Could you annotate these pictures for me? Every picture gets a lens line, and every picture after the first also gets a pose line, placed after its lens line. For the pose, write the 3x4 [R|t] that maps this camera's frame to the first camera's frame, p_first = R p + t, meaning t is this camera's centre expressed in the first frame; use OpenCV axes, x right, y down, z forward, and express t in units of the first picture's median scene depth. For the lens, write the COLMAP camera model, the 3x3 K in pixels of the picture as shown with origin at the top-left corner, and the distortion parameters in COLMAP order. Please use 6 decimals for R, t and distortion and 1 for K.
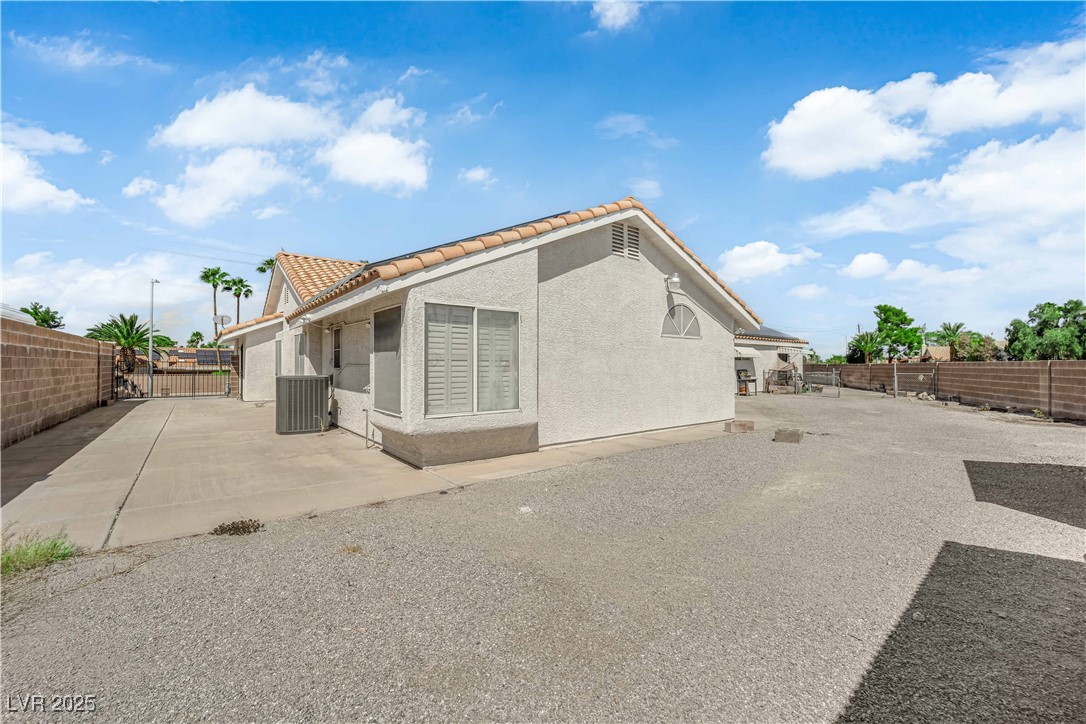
lens RADIAL K [[437.5, 0, 544.4], [0, 437.5, 363.4], [0, 0, 1]] dist [-0.002473, -0.000047]
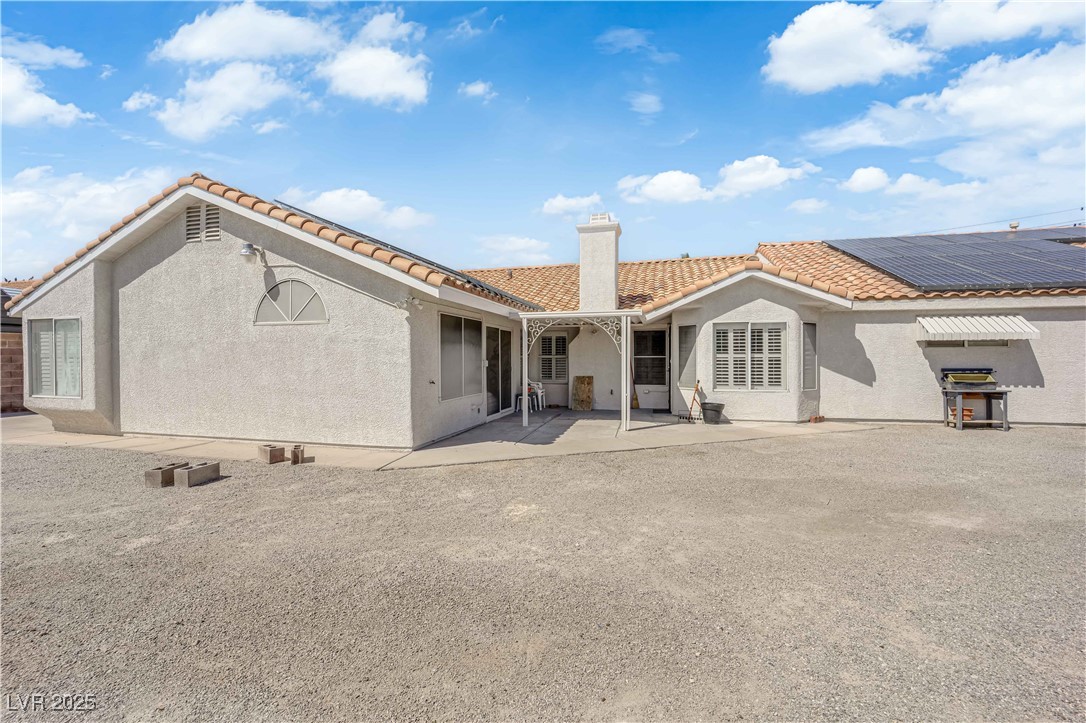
lens RADIAL K [[437.5, 0, 545.7], [0, 437.5, 362.7], [0, 0, 1]] dist [-0.002473, -0.000047]
pose [[0.604094, -0.001564, -0.796912, 1.218592], [0.005709, 0.999981, 0.002366, 0.009135], [0.796893, -0.005979, 0.604091, 0.929817]]
